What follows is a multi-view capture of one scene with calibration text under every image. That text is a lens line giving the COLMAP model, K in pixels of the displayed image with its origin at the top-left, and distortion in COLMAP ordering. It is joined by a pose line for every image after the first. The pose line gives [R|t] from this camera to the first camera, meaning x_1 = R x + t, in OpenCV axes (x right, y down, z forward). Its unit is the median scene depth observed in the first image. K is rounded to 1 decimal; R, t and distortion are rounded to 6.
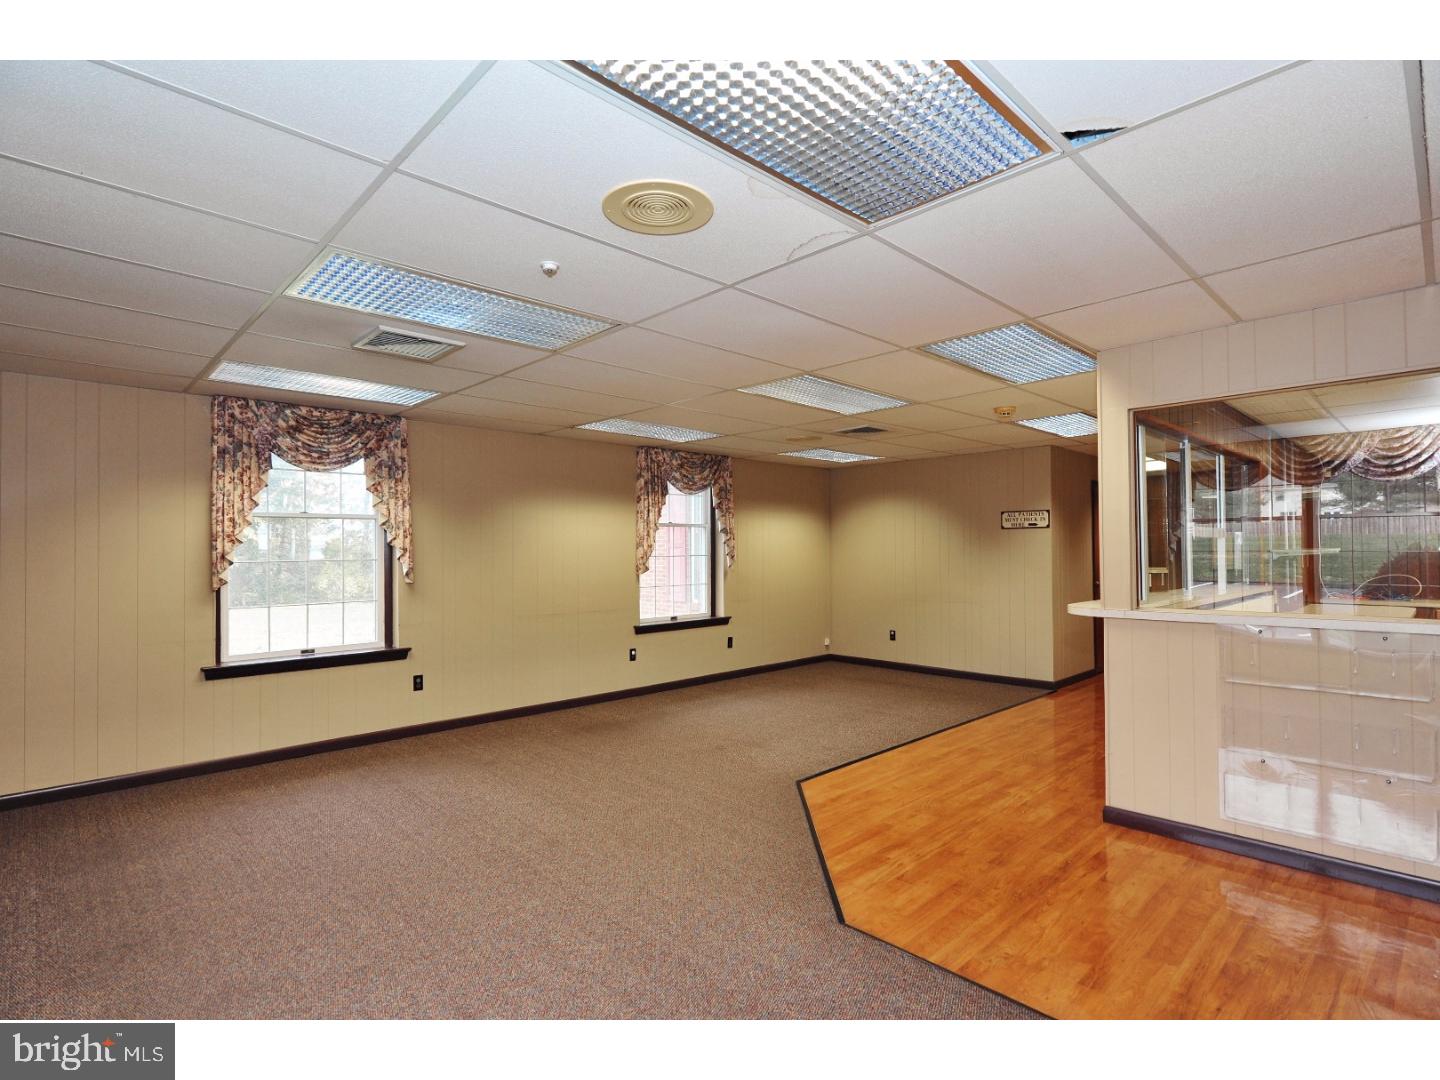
lens RADIAL K [[702.2, 0, 719.1], [0, 702.2, 543.9], [0, 0, 1]] dist [0.001774, 0.000494]
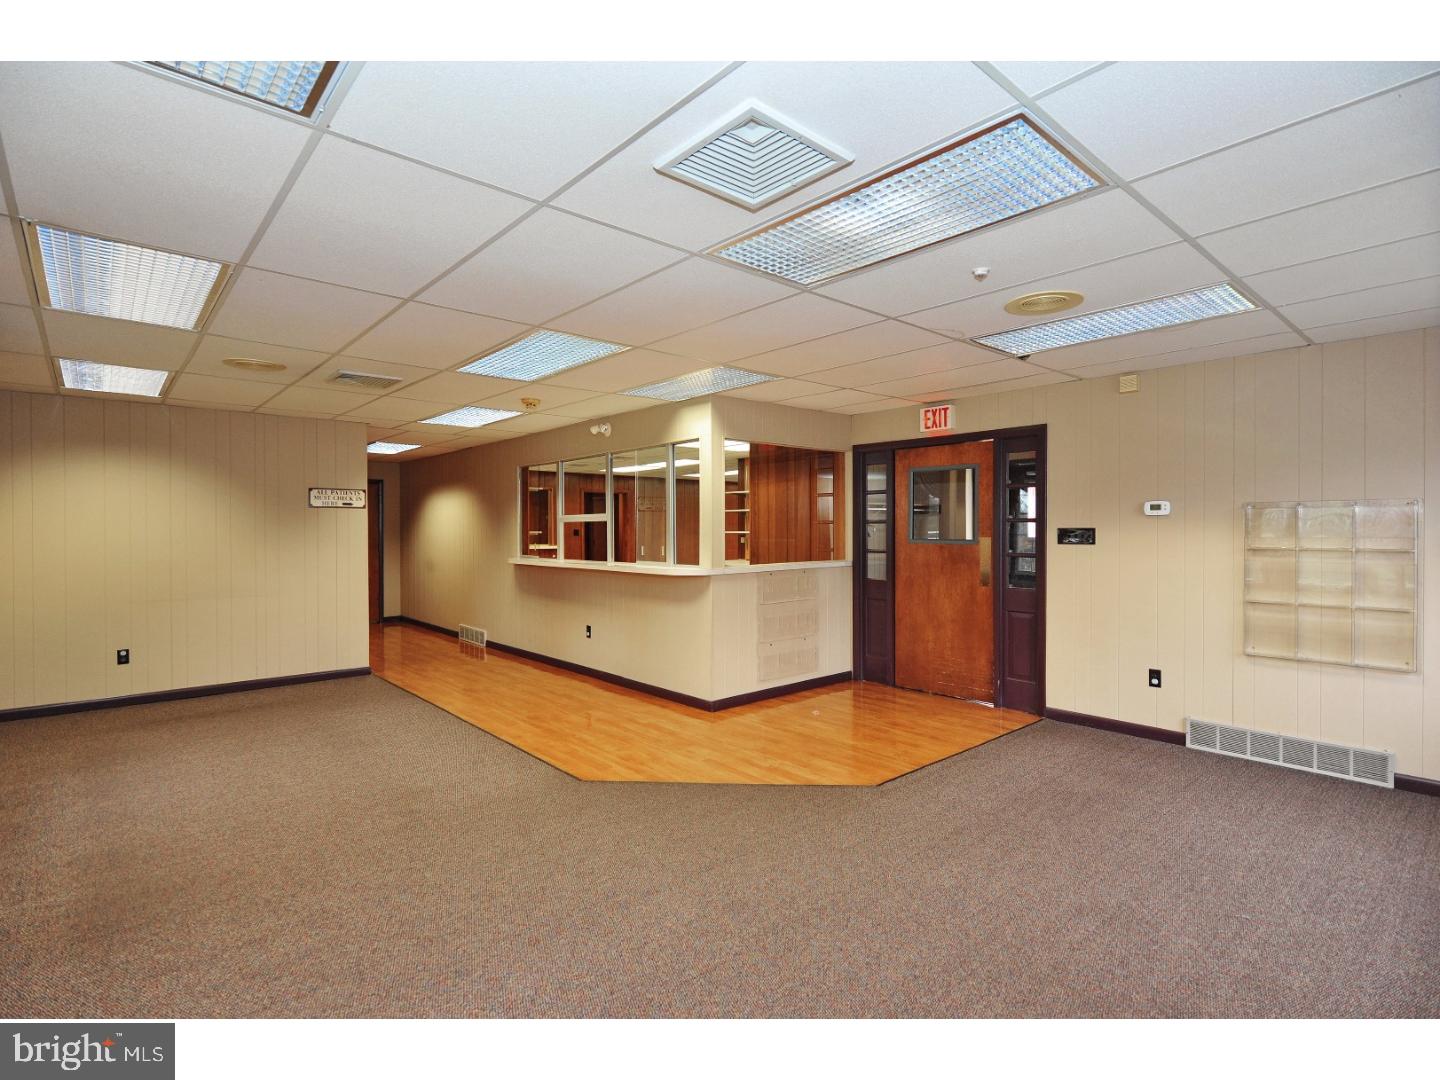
lens RADIAL K [[702.2, 0, 711.0], [0, 702.2, 536.6], [0, 0, 1]] dist [0.001774, 0.000494]
pose [[0.042938, 0.002884, 0.999074, -0.814462], [-0.011414, 0.999932, -0.002396, 0.021051], [-0.999013, -0.011301, 0.042968, 0.812018]]
